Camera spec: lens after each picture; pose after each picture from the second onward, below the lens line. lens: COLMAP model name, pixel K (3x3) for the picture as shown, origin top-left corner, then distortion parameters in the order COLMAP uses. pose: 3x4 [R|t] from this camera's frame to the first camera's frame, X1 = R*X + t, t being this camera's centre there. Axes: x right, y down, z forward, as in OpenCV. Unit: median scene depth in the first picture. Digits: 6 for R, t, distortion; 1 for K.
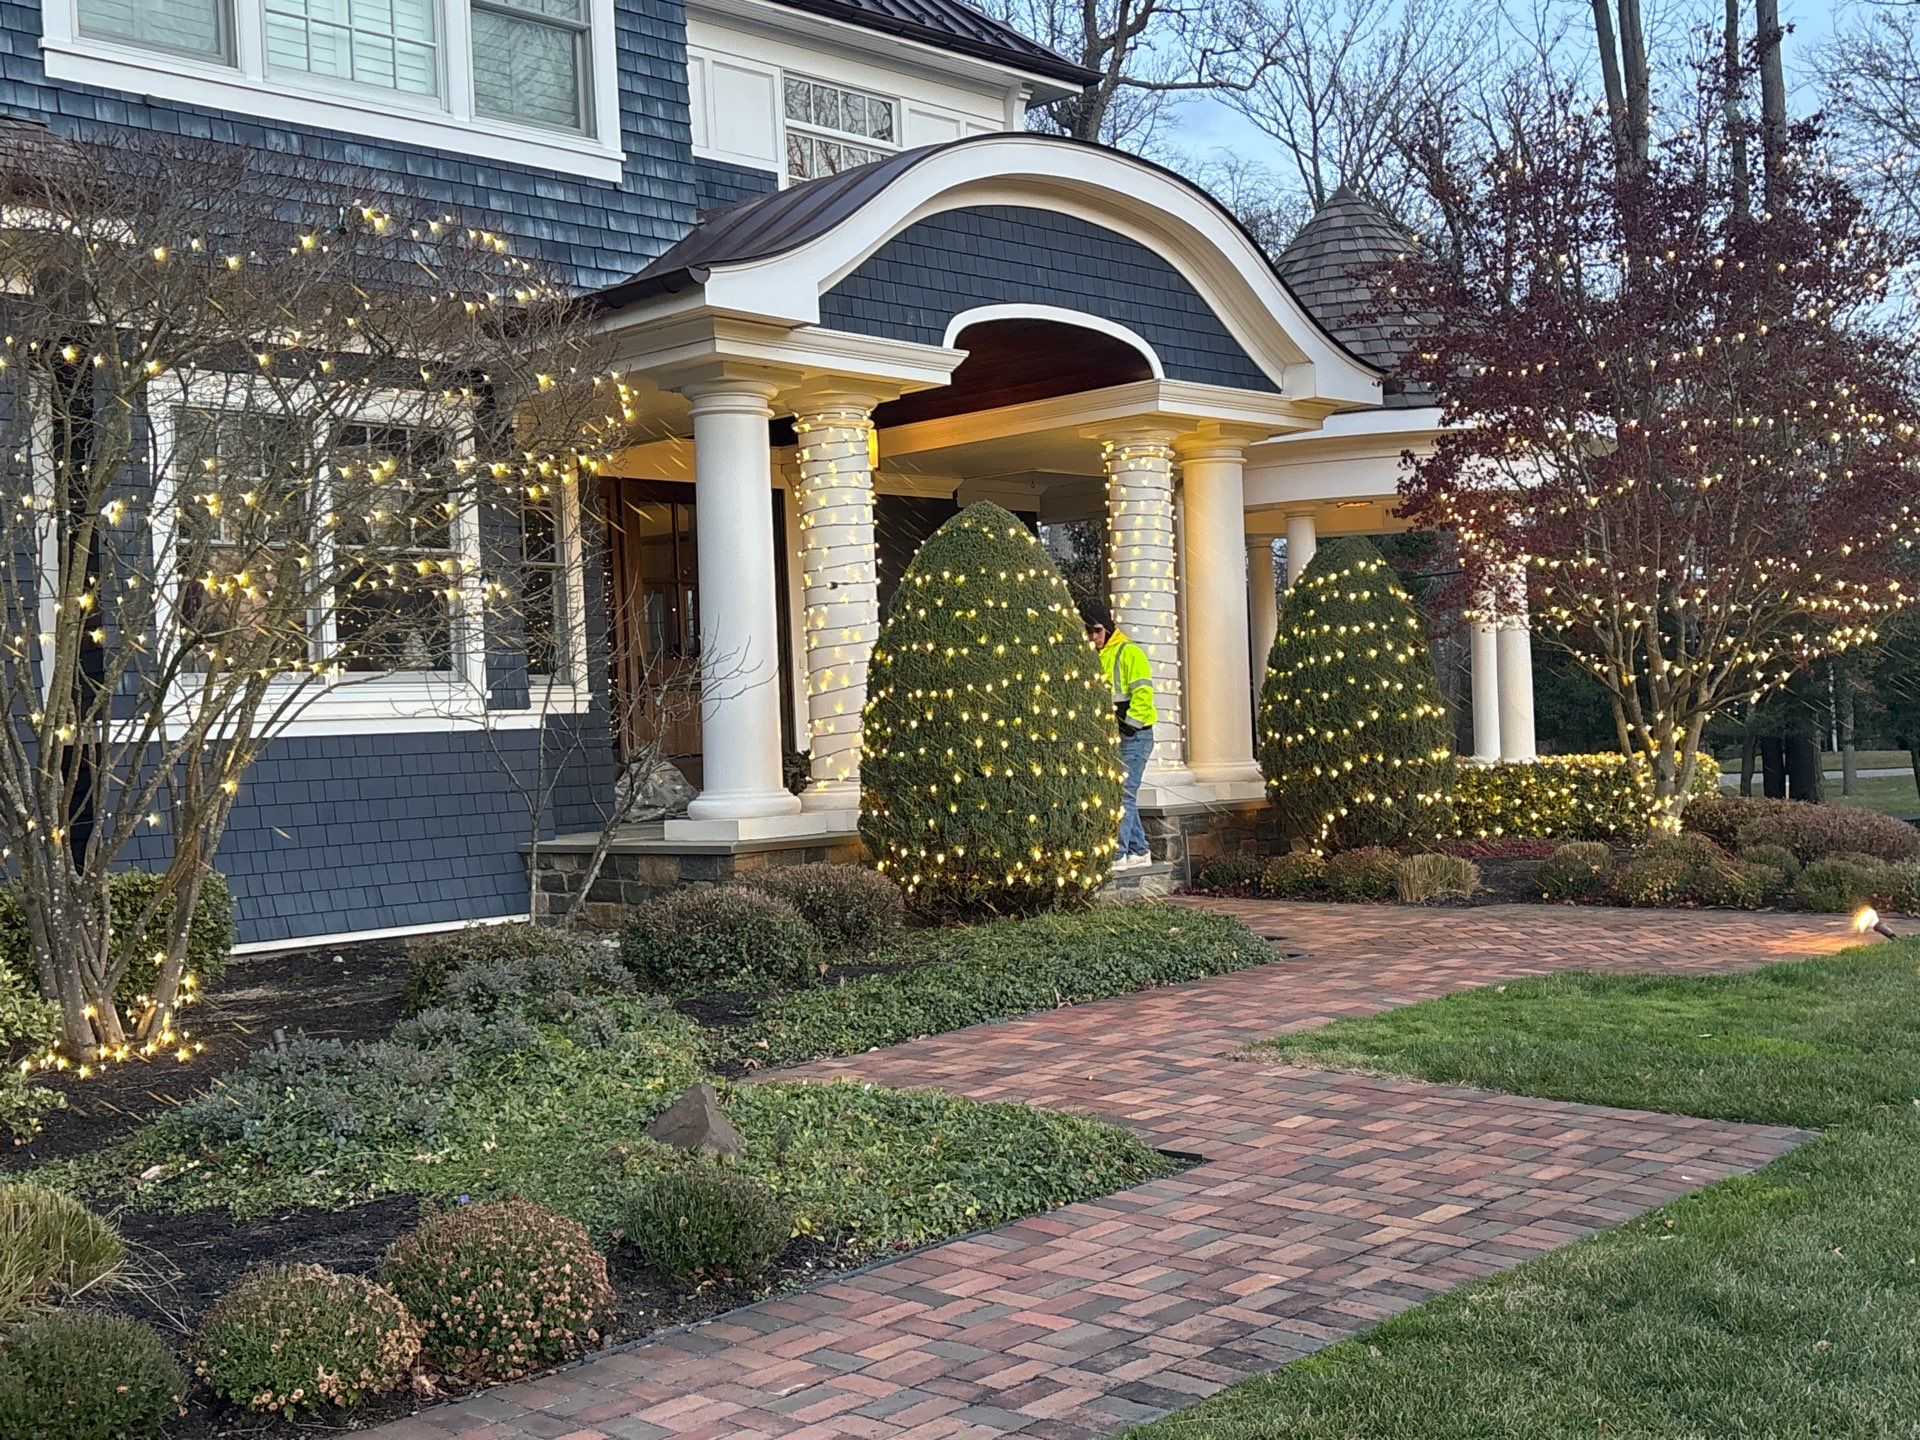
lens RADIAL K [[1992.6, 0, 960.0], [0, 1992.6, 720.0], [0, 0, 1]] dist [0.094816, -0.241324]
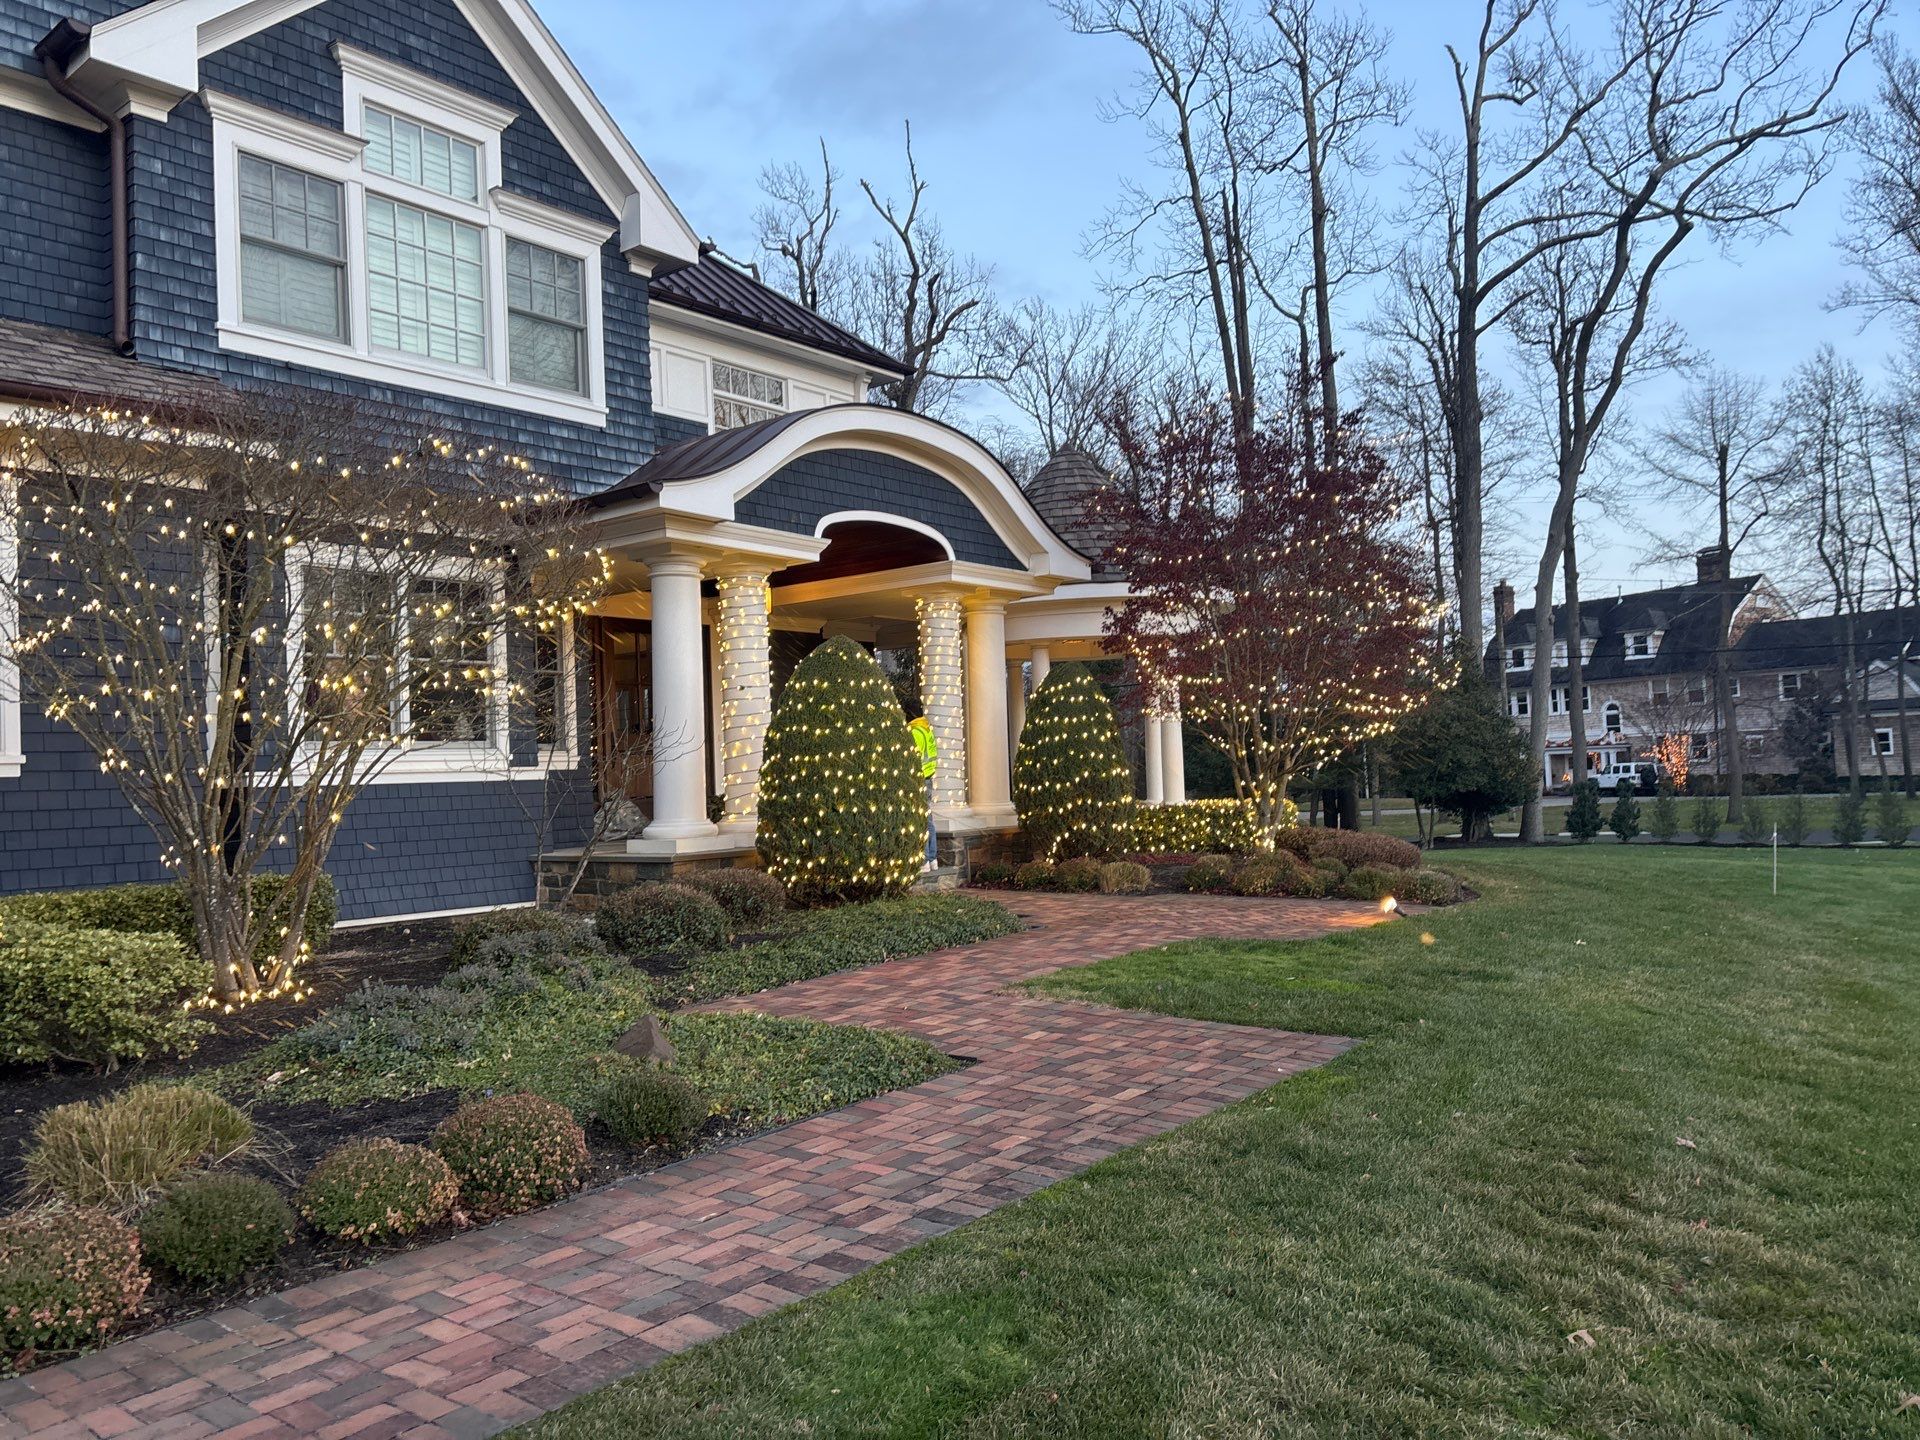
lens RADIAL K [[1449.1, 0, 960.0], [0, 1449.1, 720.0], [0, 0, 1]] dist [-0.003952, -0.001372]
pose [[0.994436, 0.009653, 0.104897, -0.012376], [-0.004259, 0.998663, -0.051521, 0.013817], [-0.105254, 0.050788, 0.993148, -0.126993]]
